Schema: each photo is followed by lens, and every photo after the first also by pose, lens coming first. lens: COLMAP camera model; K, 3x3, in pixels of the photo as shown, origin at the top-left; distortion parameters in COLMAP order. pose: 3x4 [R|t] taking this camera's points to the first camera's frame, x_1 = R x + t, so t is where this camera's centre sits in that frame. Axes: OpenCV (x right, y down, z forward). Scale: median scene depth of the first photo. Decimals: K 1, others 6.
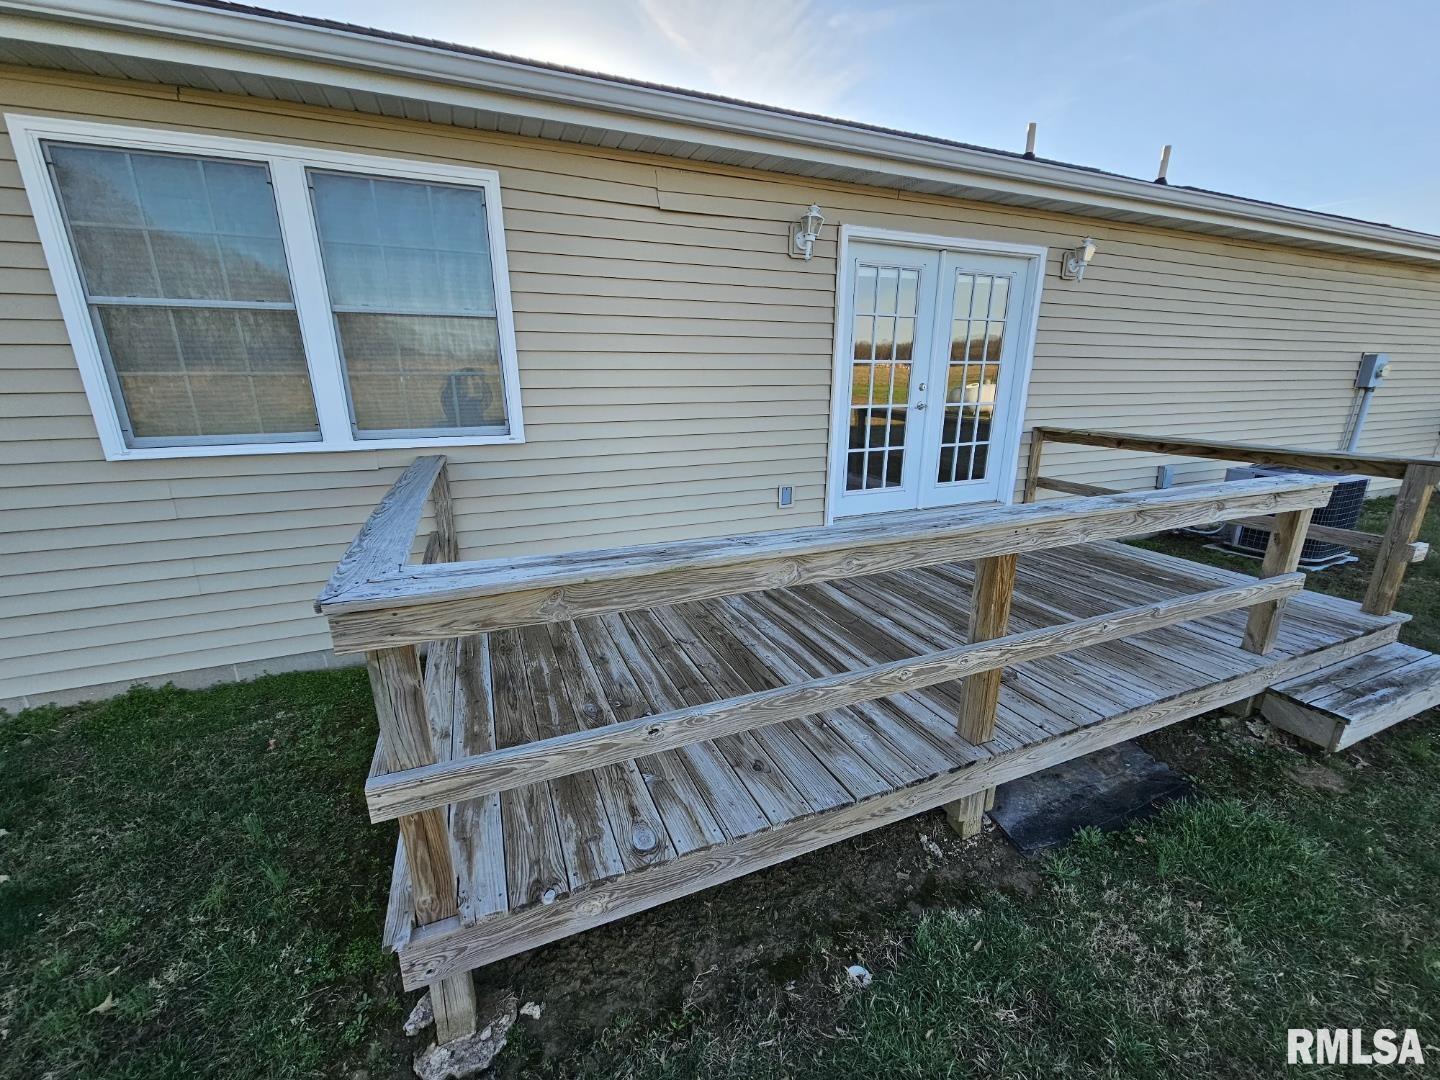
lens RADIAL K [[587.7, 0, 721.0], [0, 587.7, 541.9], [0, 0, 1]] dist [-0.004467, 0.000811]
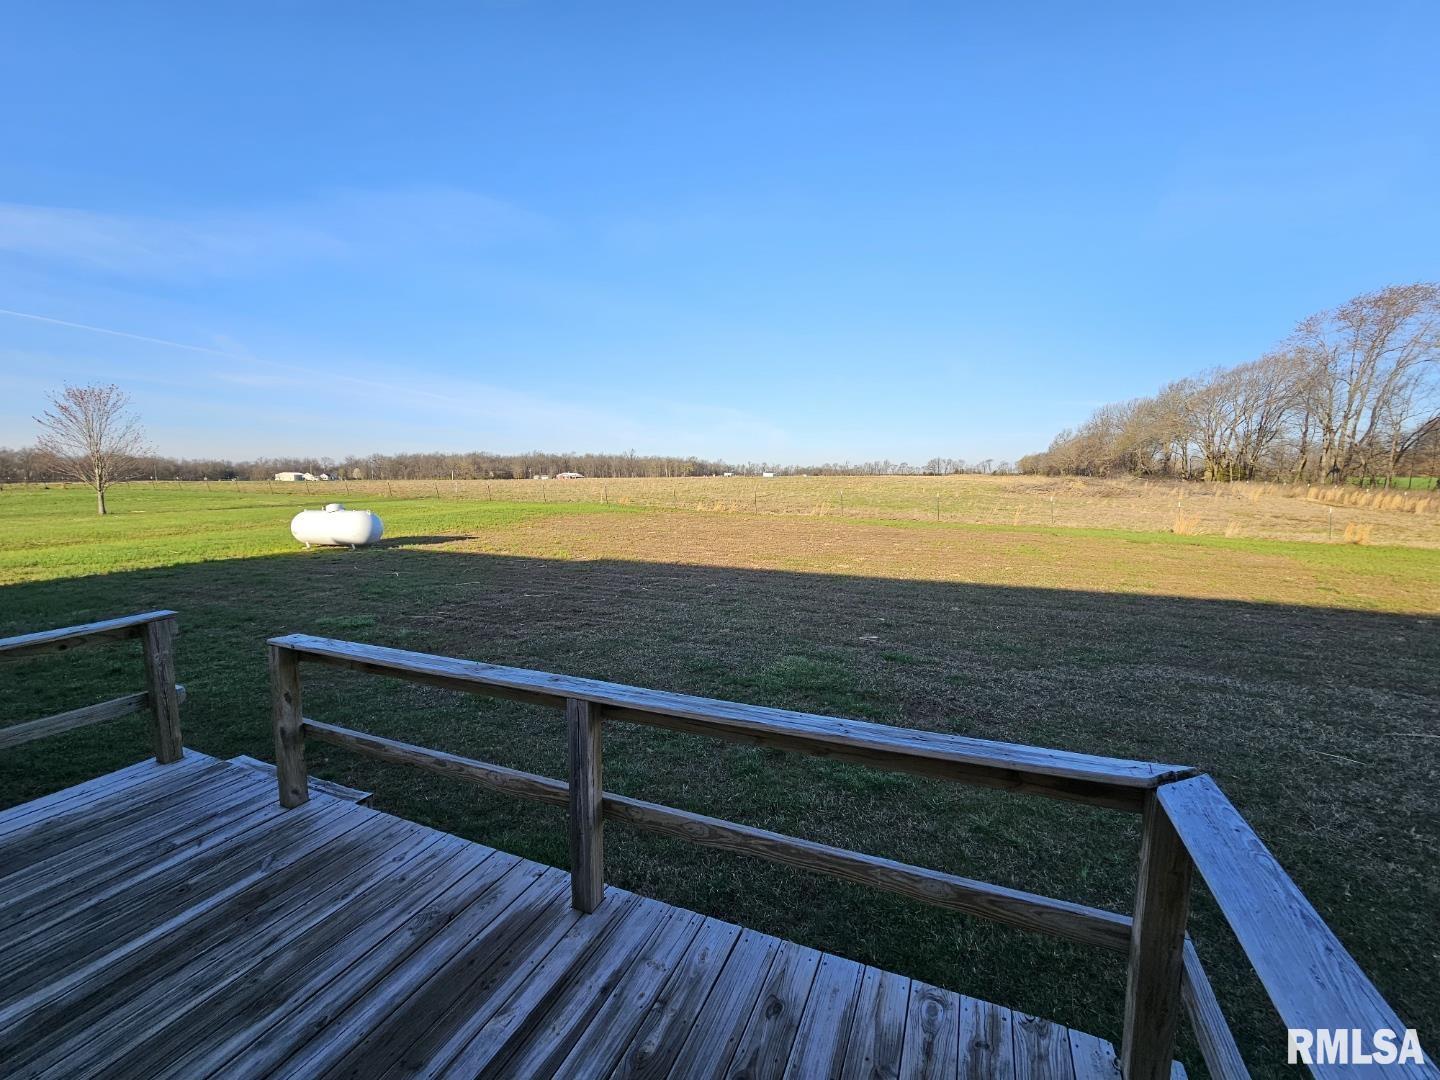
lens RADIAL K [[587.7, 0, 724.2], [0, 587.7, 540.5], [0, 0, 1]] dist [-0.004467, 0.000811]
pose [[-0.691022, -0.078519, 0.718557, -0.292400], [0.205511, 0.931717, 0.299447, -0.356048], [-0.693004, 0.354596, -0.627701, 0.836760]]
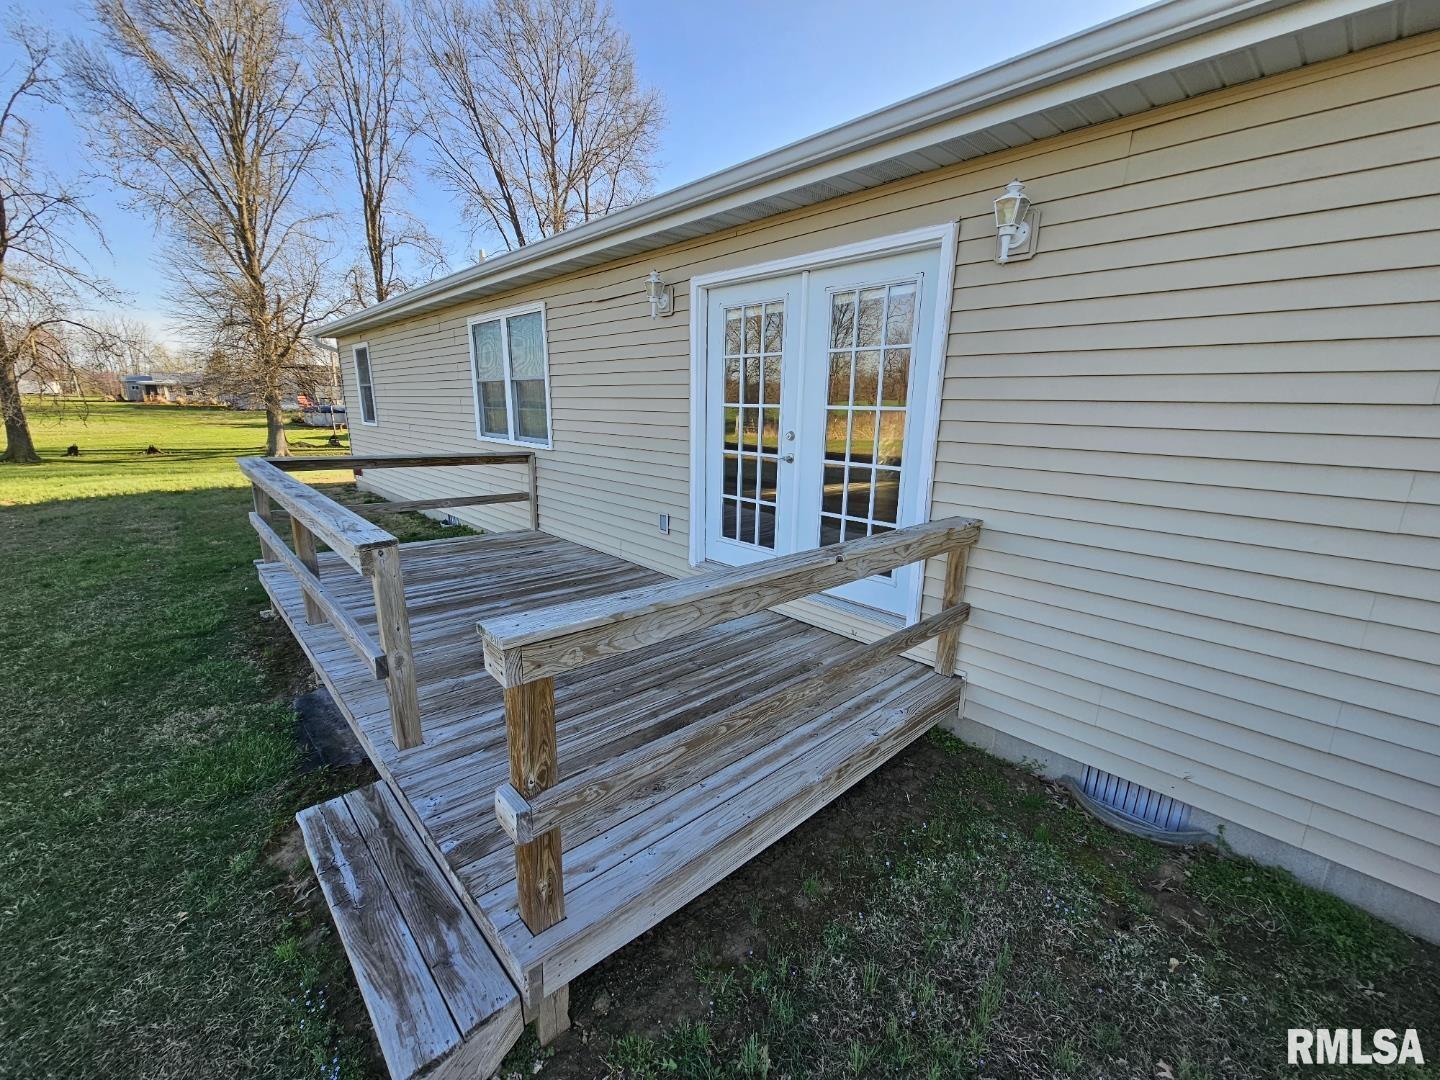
lens RADIAL K [[587.7, 0, 718.9], [0, 587.7, 542.5], [0, 0, 1]] dist [-0.004467, 0.000811]
pose [[0.345884, 0.217508, -0.912718, 1.514856], [-0.277661, 0.952918, 0.121865, -0.267558], [0.896252, 0.211275, 0.389992, 0.864561]]
